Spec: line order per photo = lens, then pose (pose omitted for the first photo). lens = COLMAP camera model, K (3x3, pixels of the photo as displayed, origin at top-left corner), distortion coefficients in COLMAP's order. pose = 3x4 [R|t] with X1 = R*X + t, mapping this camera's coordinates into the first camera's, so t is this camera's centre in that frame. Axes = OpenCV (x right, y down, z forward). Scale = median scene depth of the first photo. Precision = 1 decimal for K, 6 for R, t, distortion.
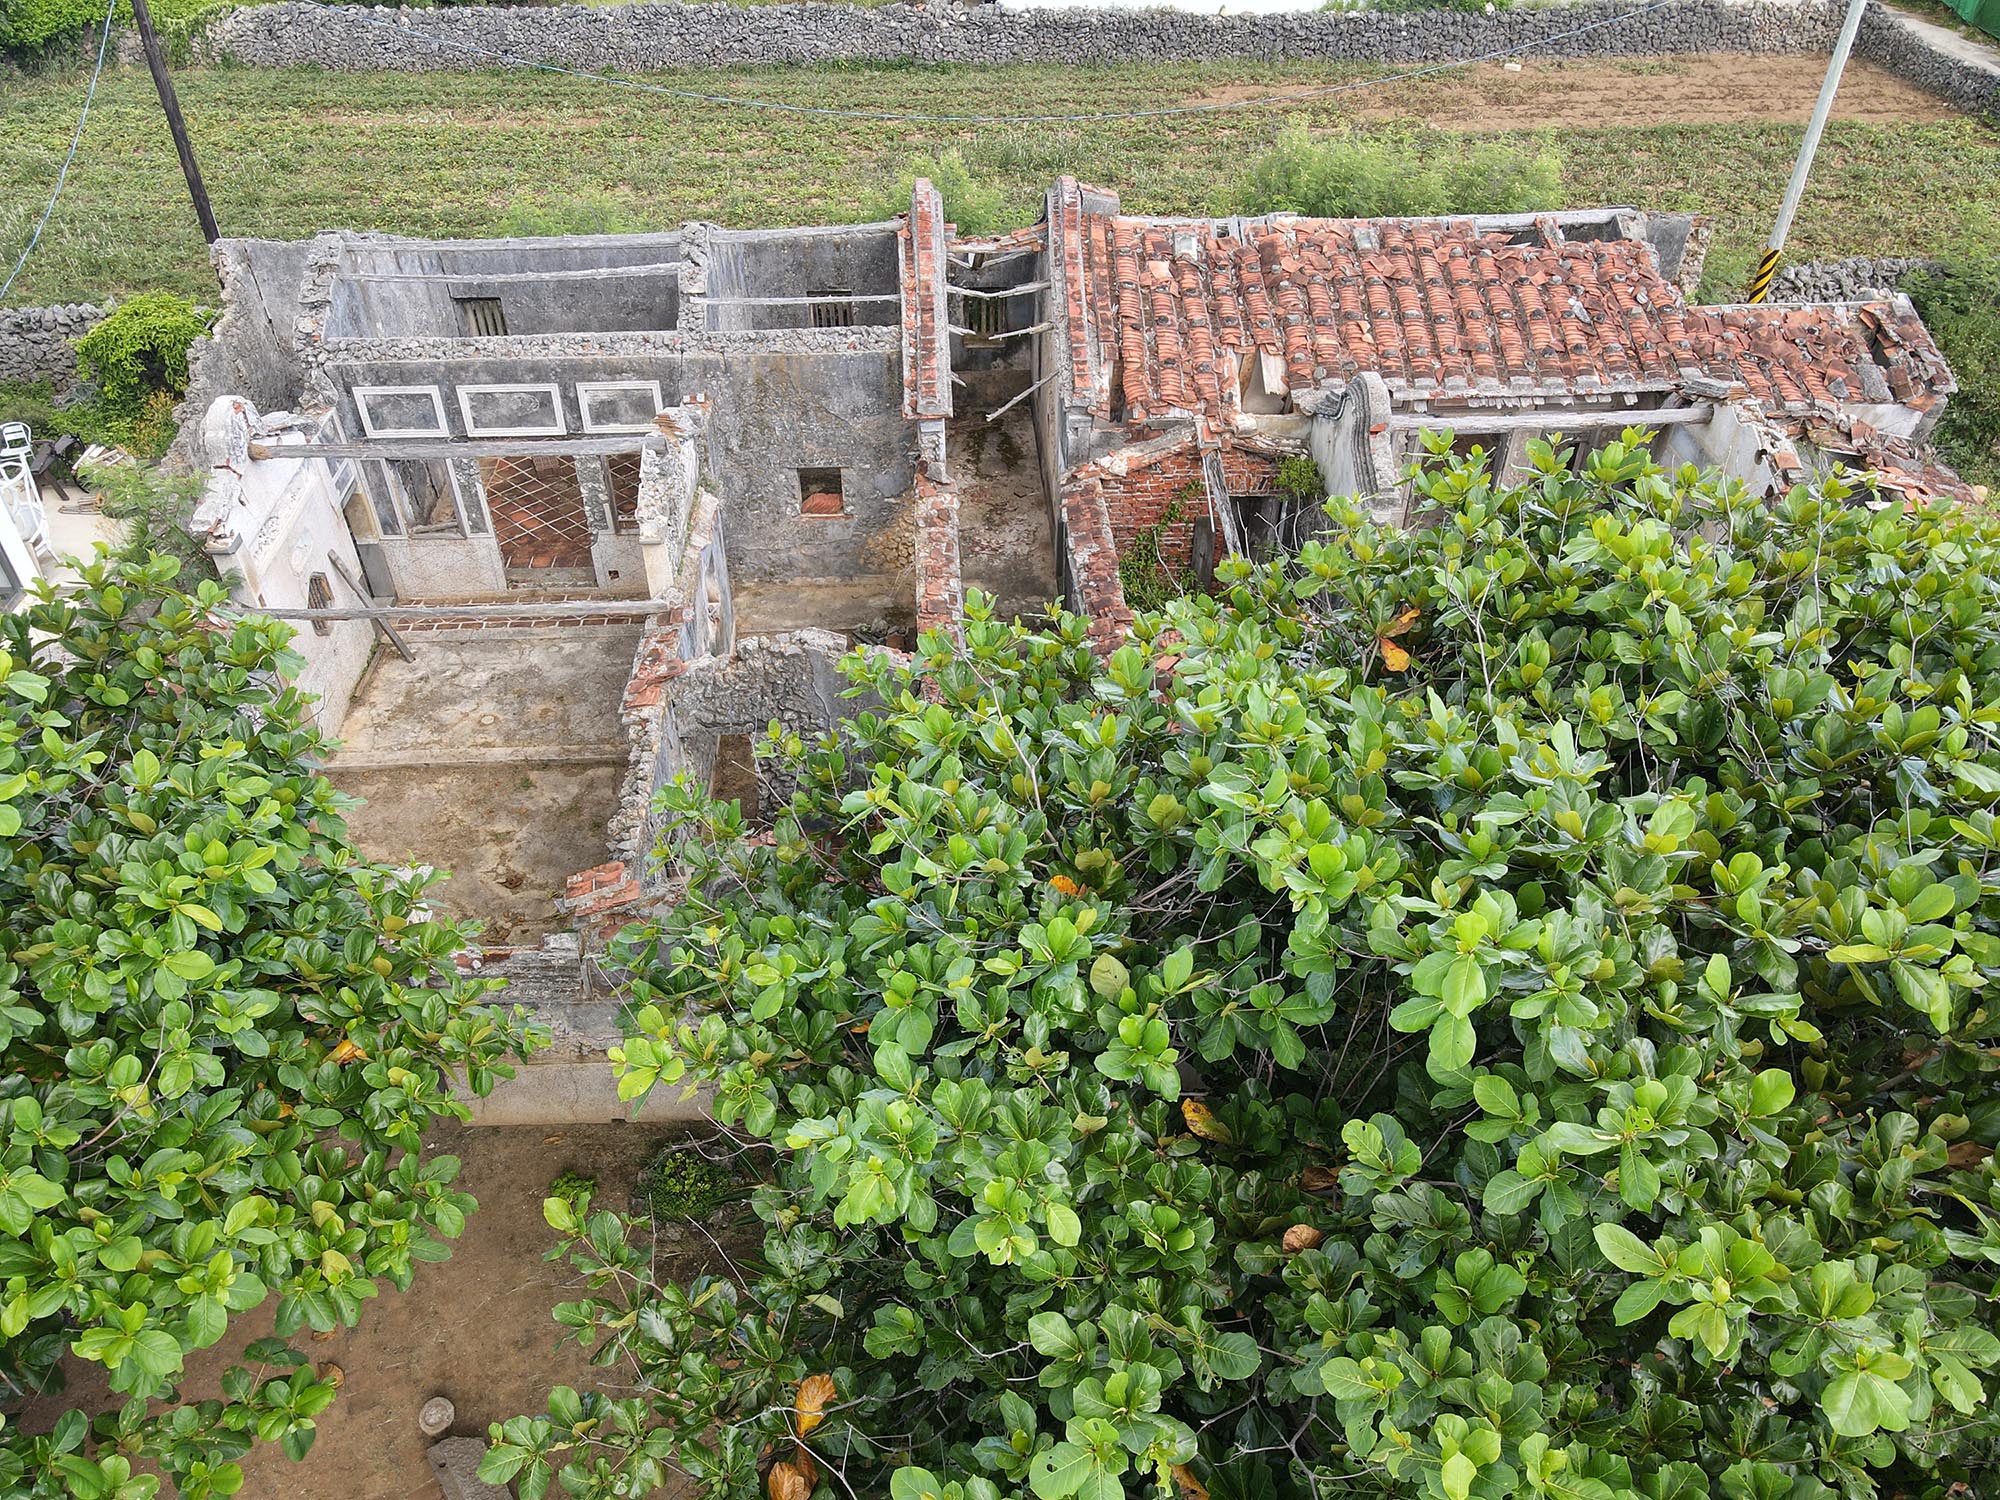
lens RADIAL K [[1460.0, 0, 992.9], [0, 1460.0, 739.7], [0, 0, 1]] dist [0.014701, 0.007741]
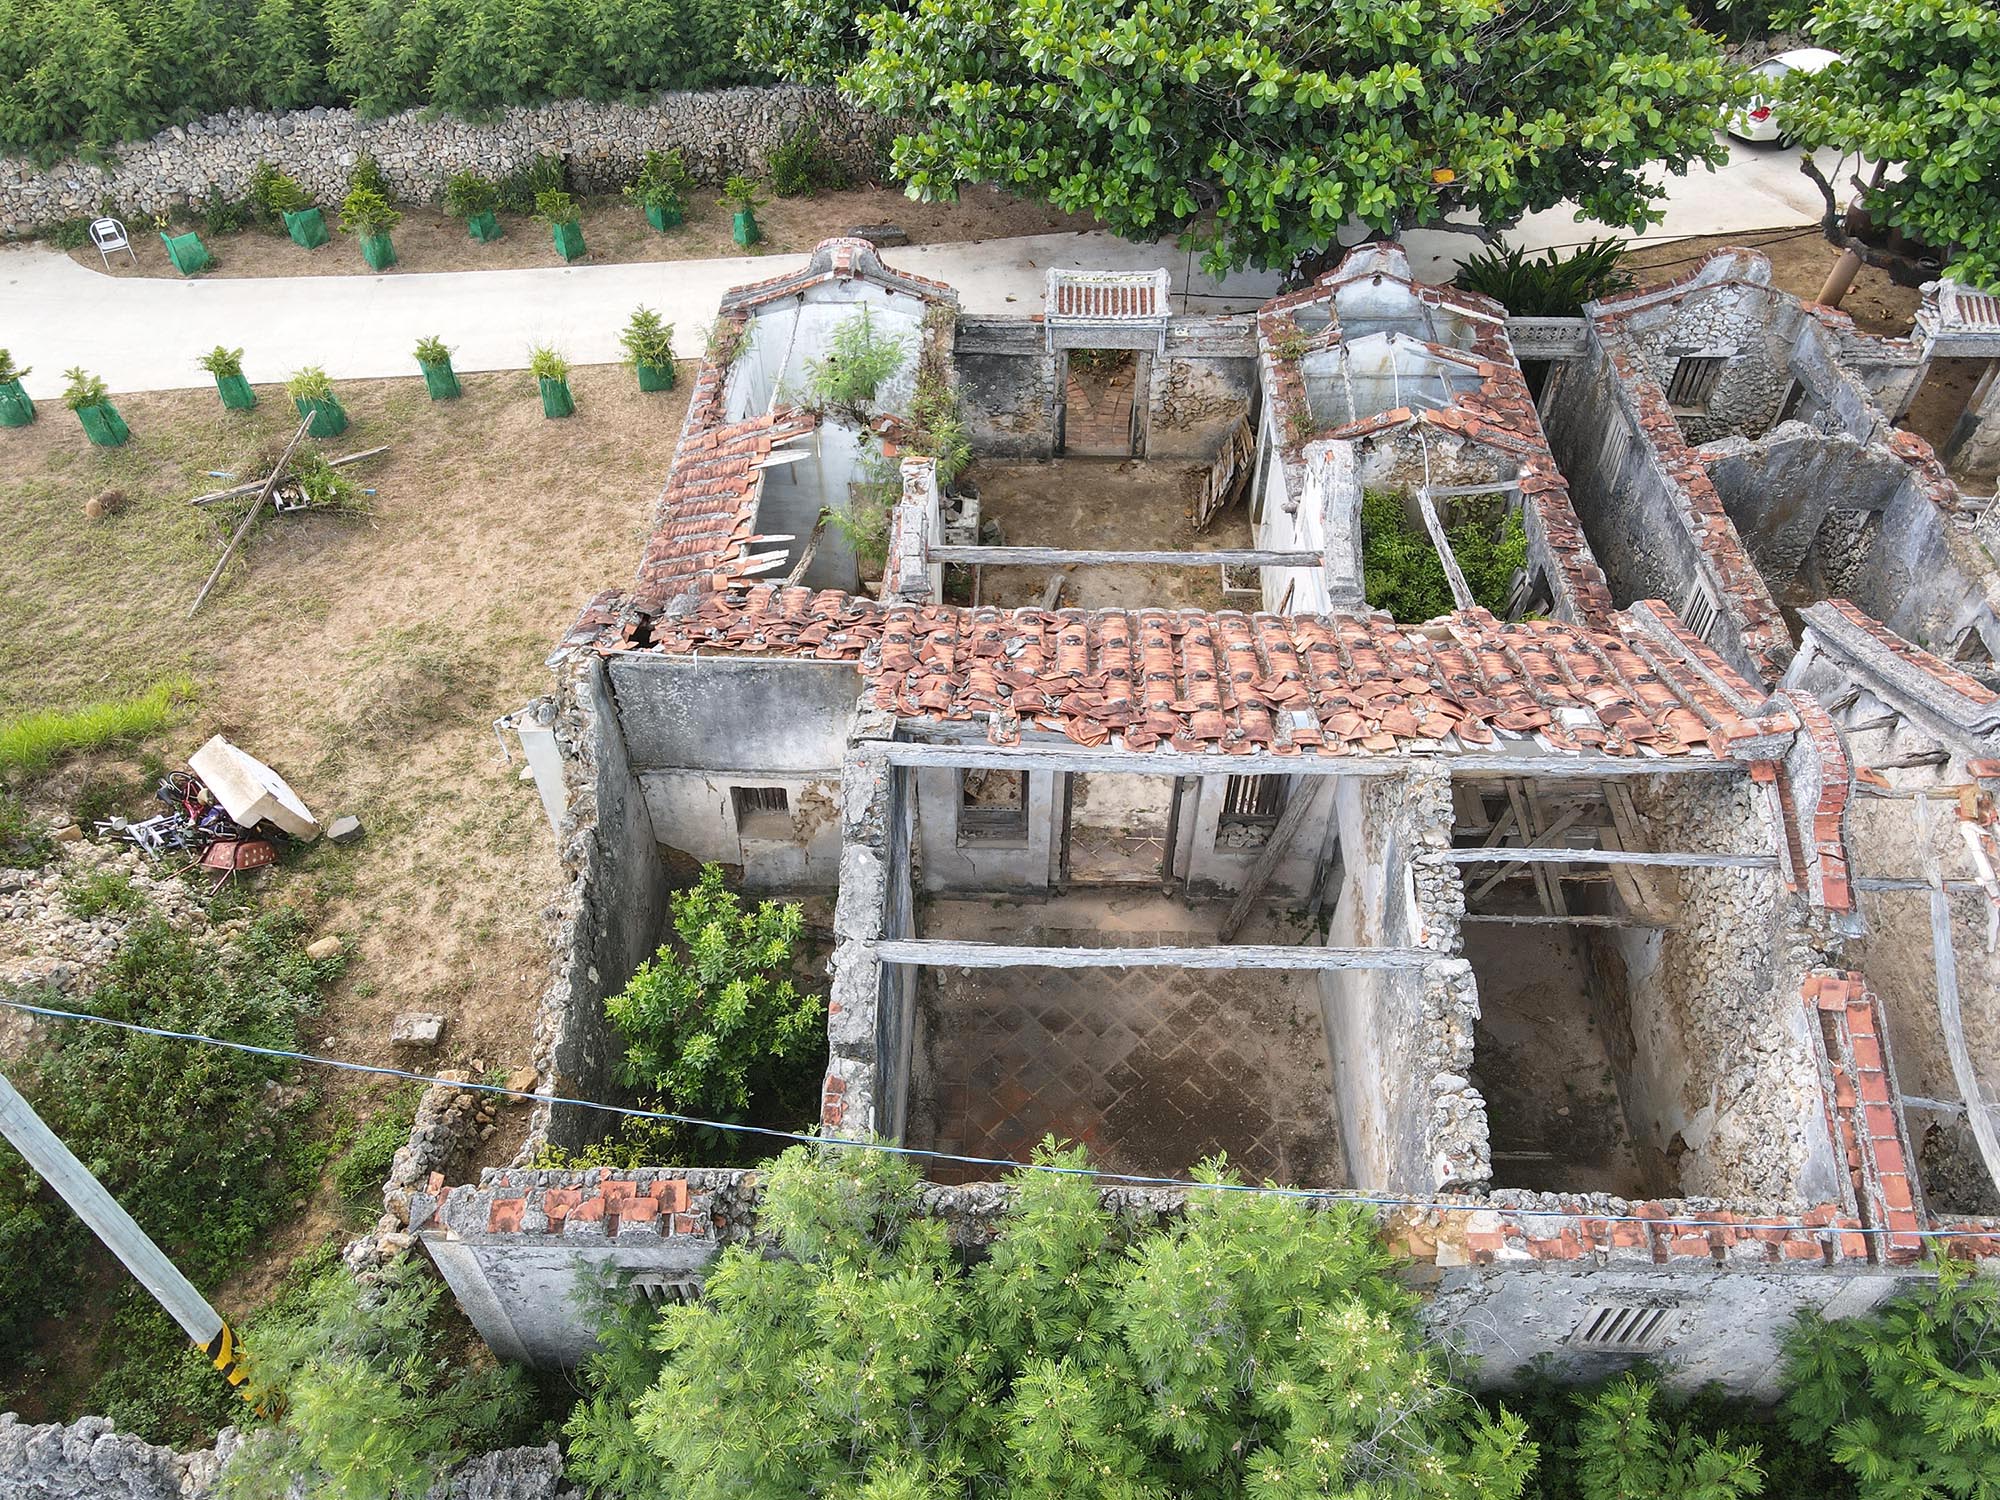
lens RADIAL K [[1460.0, 0, 998.6], [0, 1460.0, 738.0], [0, 0, 1]] dist [0.014701, 0.007741]
pose [[-0.997197, -0.054584, 0.051180, 0.371438], [0.046061, 0.091239, 0.994763, -1.039511], [-0.058968, 0.994332, -0.088469, 1.125997]]
